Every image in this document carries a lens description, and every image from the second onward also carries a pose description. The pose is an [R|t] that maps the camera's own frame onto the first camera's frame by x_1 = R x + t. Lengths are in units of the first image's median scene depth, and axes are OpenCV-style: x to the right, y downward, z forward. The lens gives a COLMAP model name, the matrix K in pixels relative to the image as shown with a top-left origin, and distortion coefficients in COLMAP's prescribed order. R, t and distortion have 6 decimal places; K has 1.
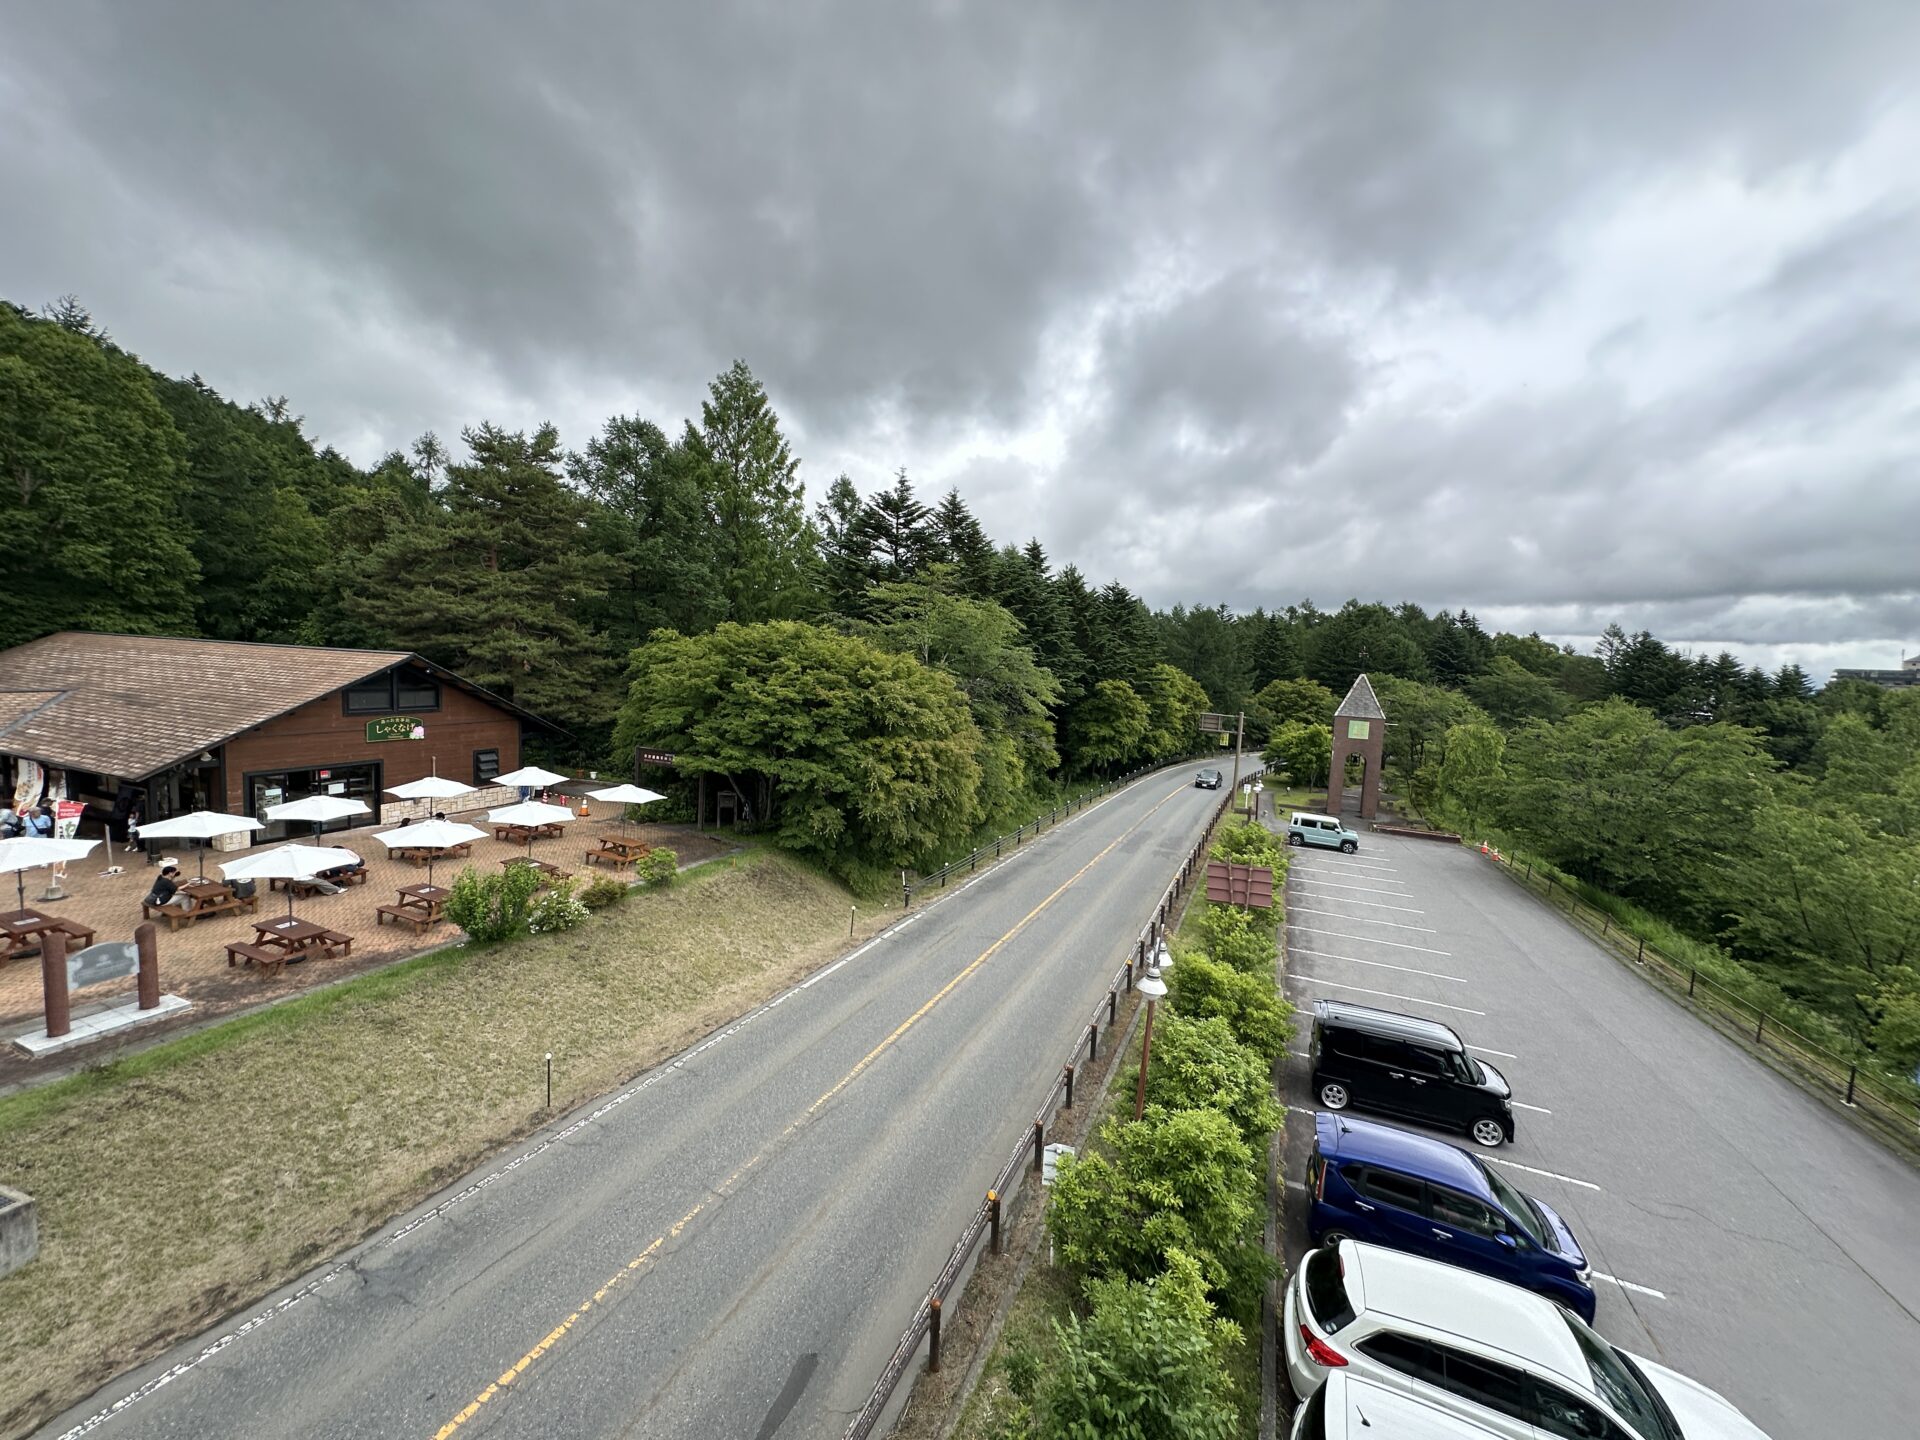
lens RADIAL K [[768.1, 0, 955.0], [0, 768.1, 732.0], [0, 0, 1]] dist [-0.002399, 0.000879]
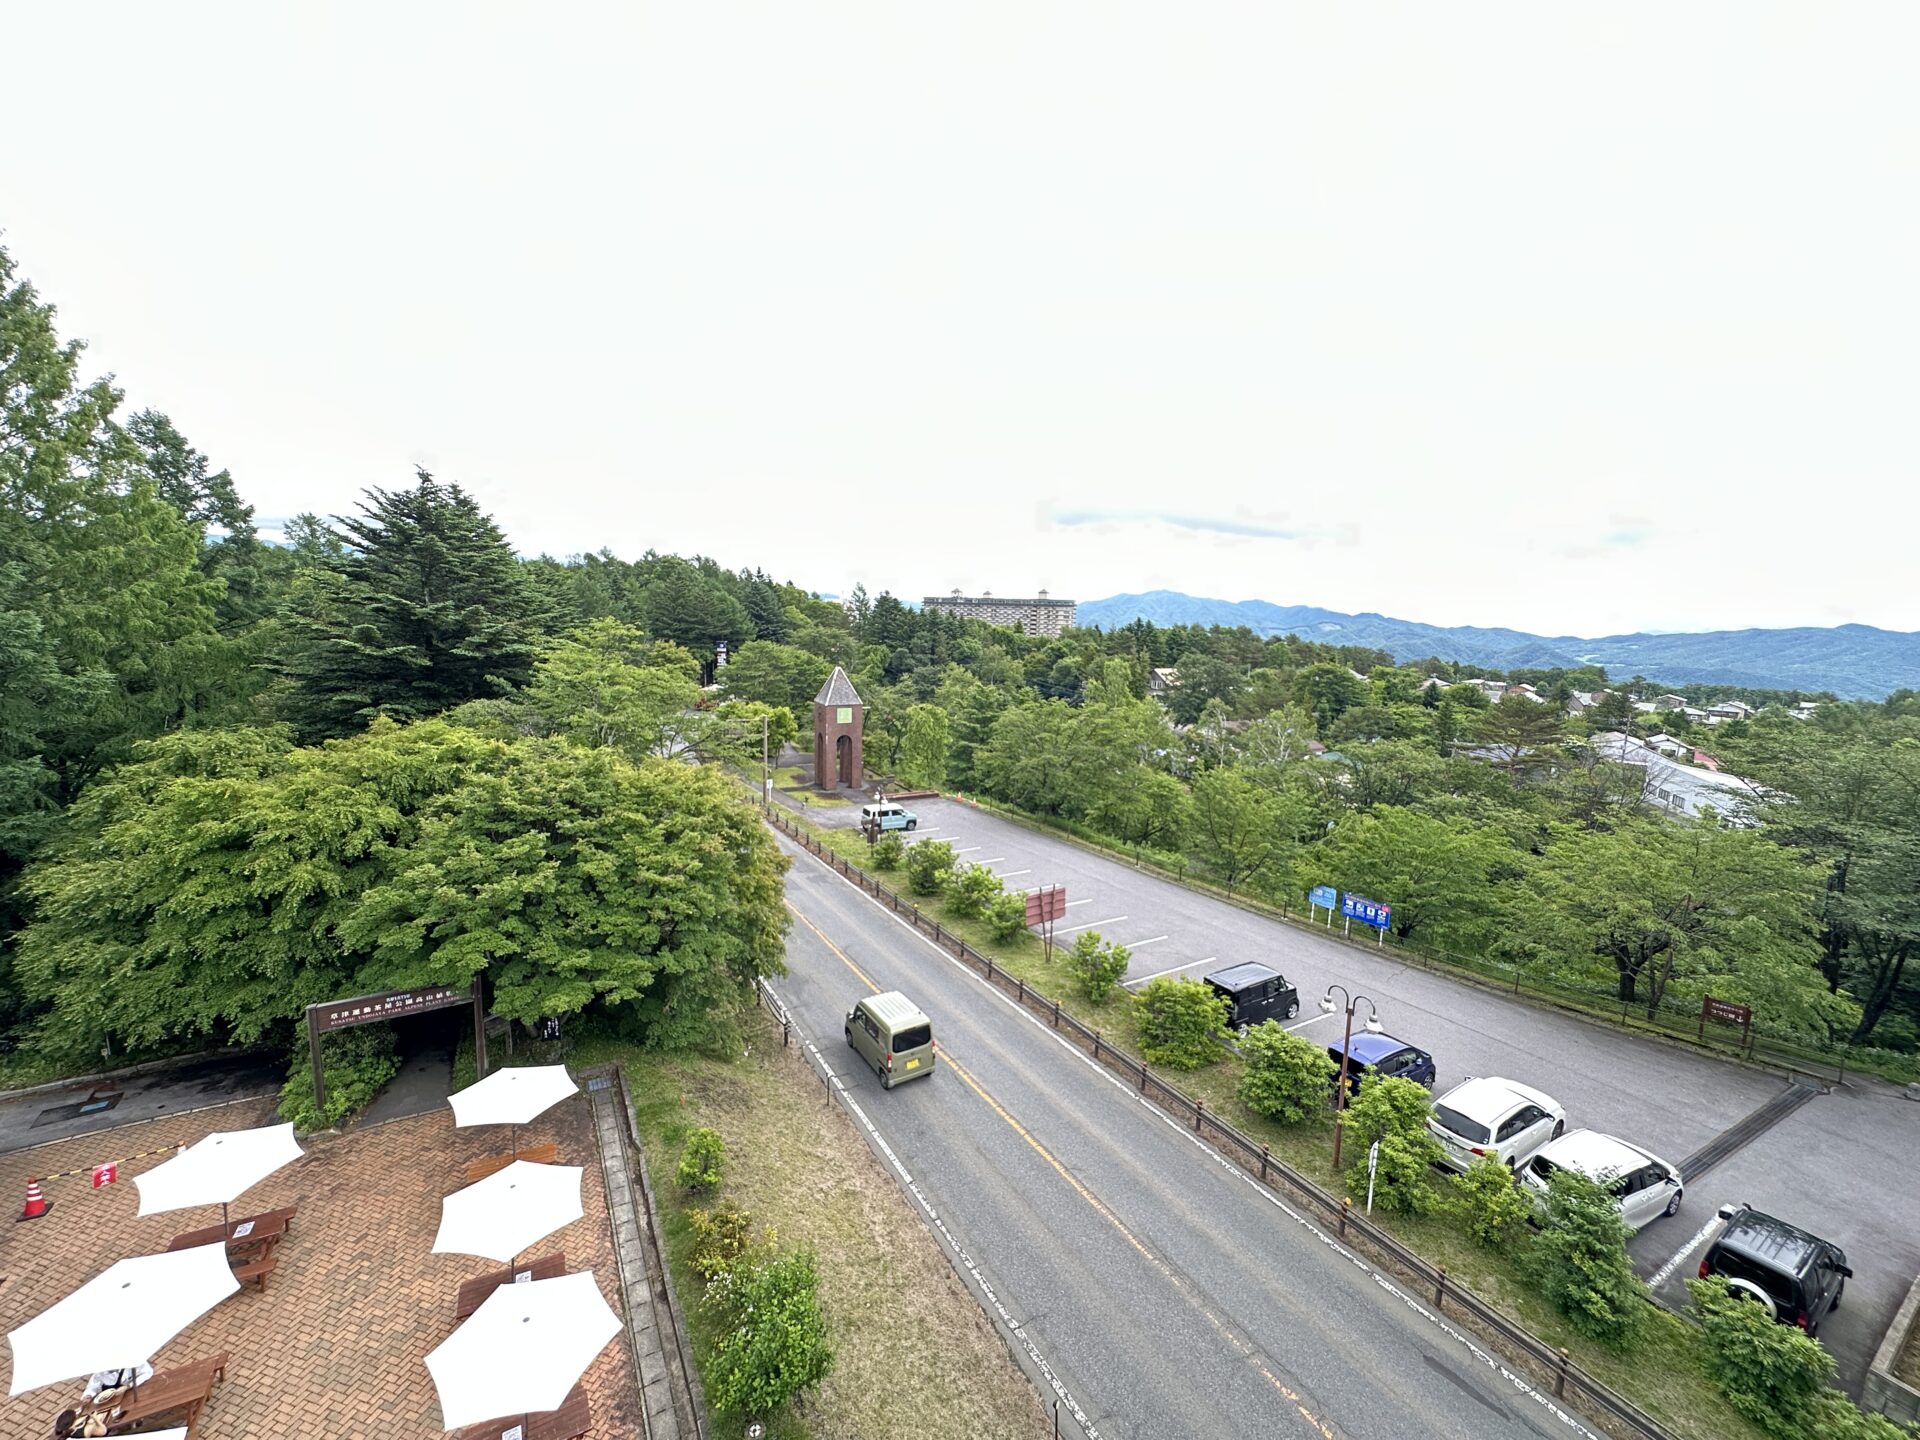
lens RADIAL K [[768.1, 0, 967.6], [0, 768.1, 720.3], [0, 0, 1]] dist [-0.002399, 0.000879]
pose [[0.587890, -0.148381, 0.795216, -0.399854], [0.083249, 0.988912, 0.122978, -0.164043], [-0.804646, -0.006096, 0.593723, 0.188455]]
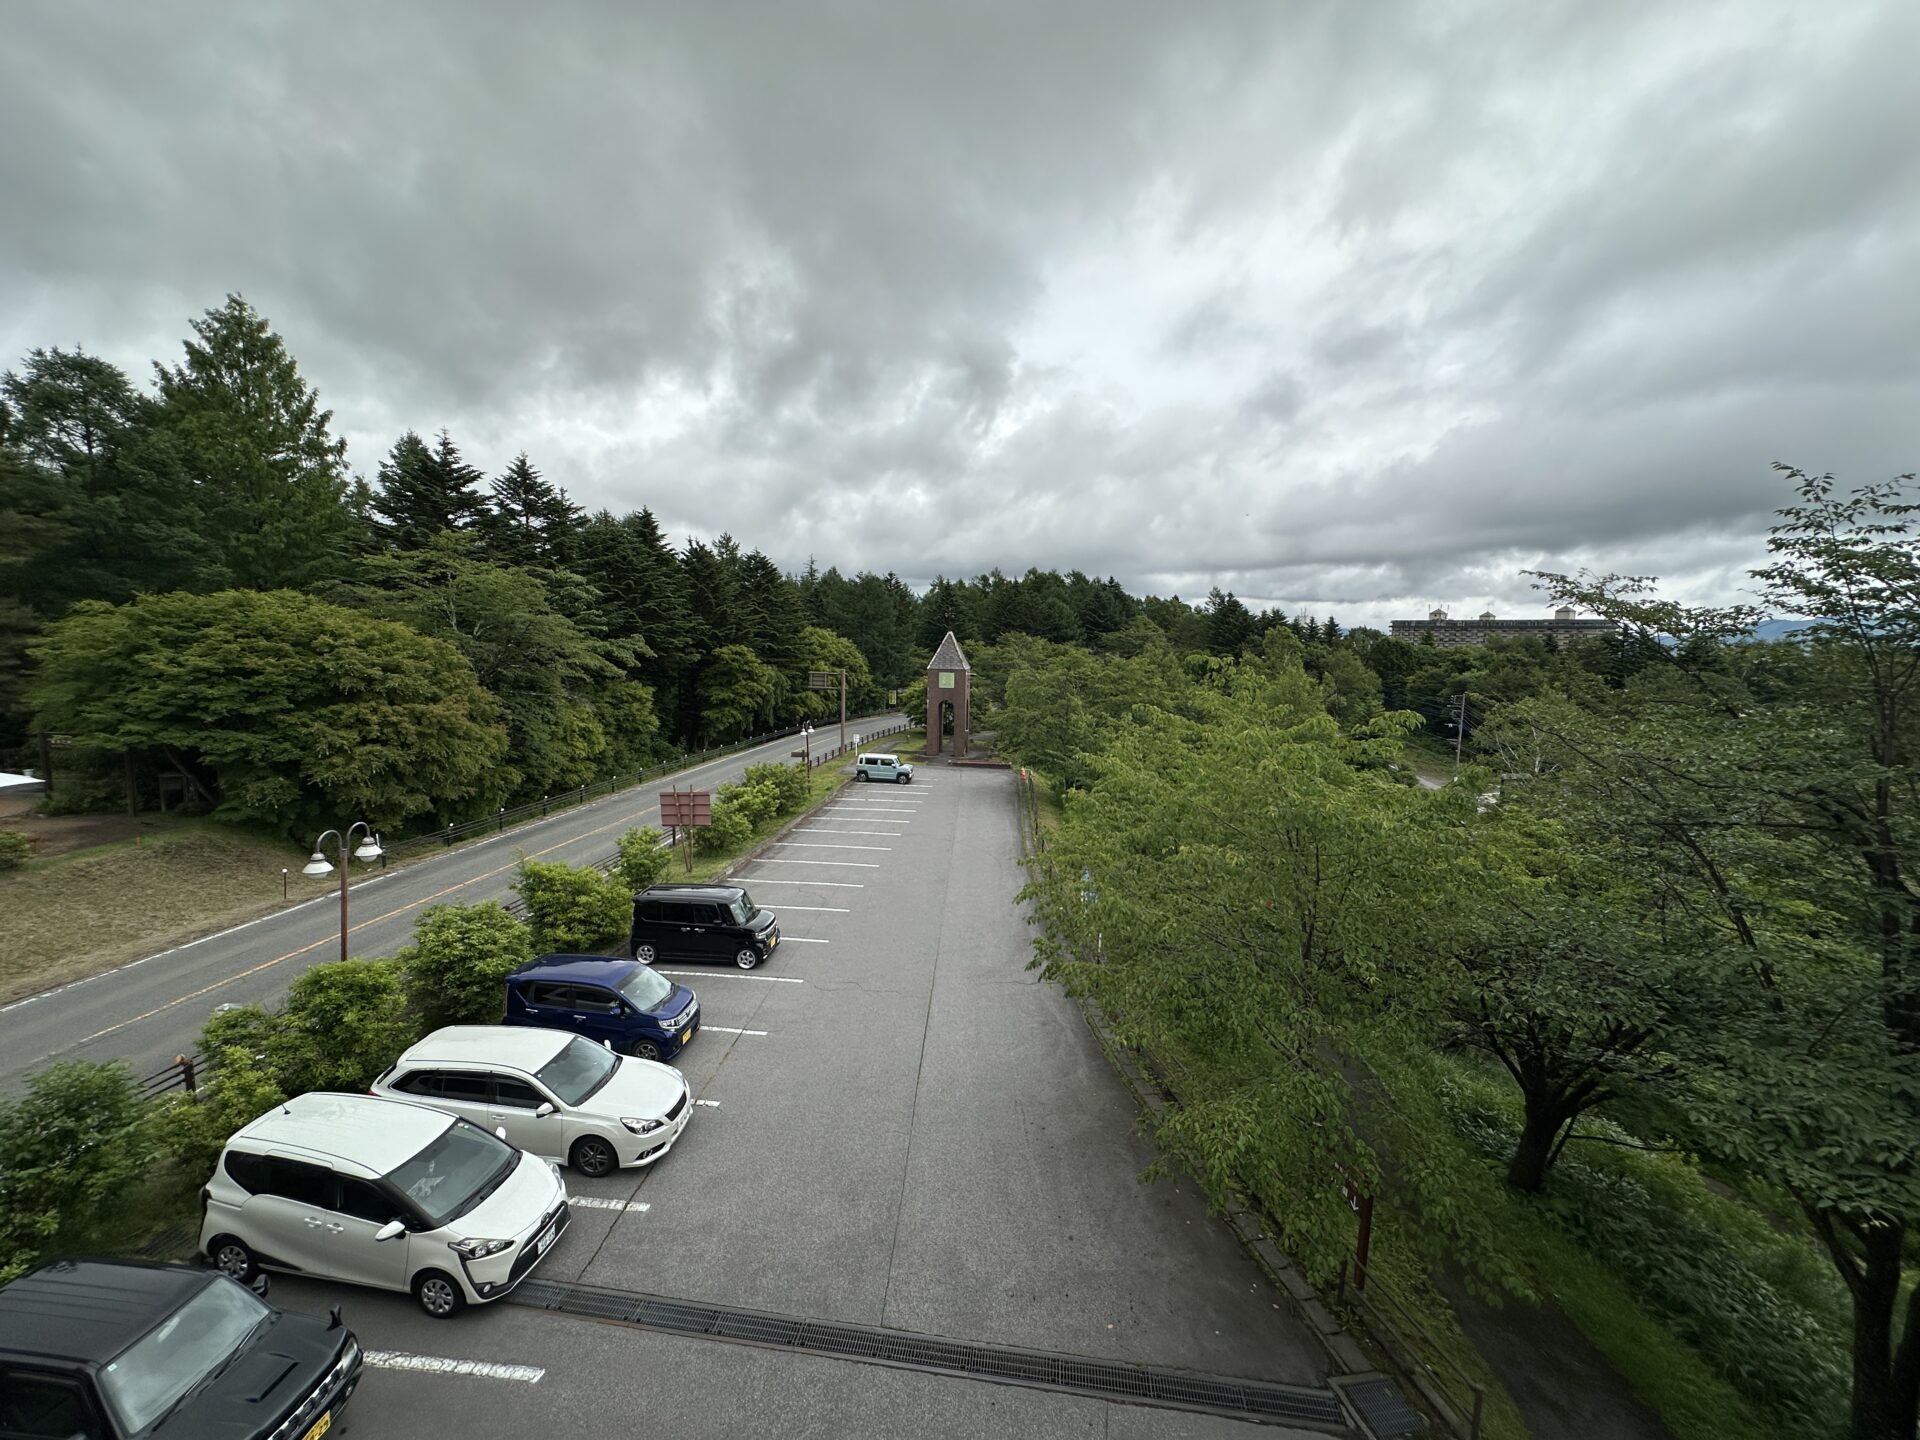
lens RADIAL K [[768.1, 0, 958.7], [0, 768.1, 737.0], [0, 0, 1]] dist [-0.002399, 0.000879]
pose [[0.947033, -0.073468, 0.312618, 0.231108], [0.060001, 0.996817, 0.052498, 0.030275], [-0.315480, -0.030960, 0.948427, -0.134345]]
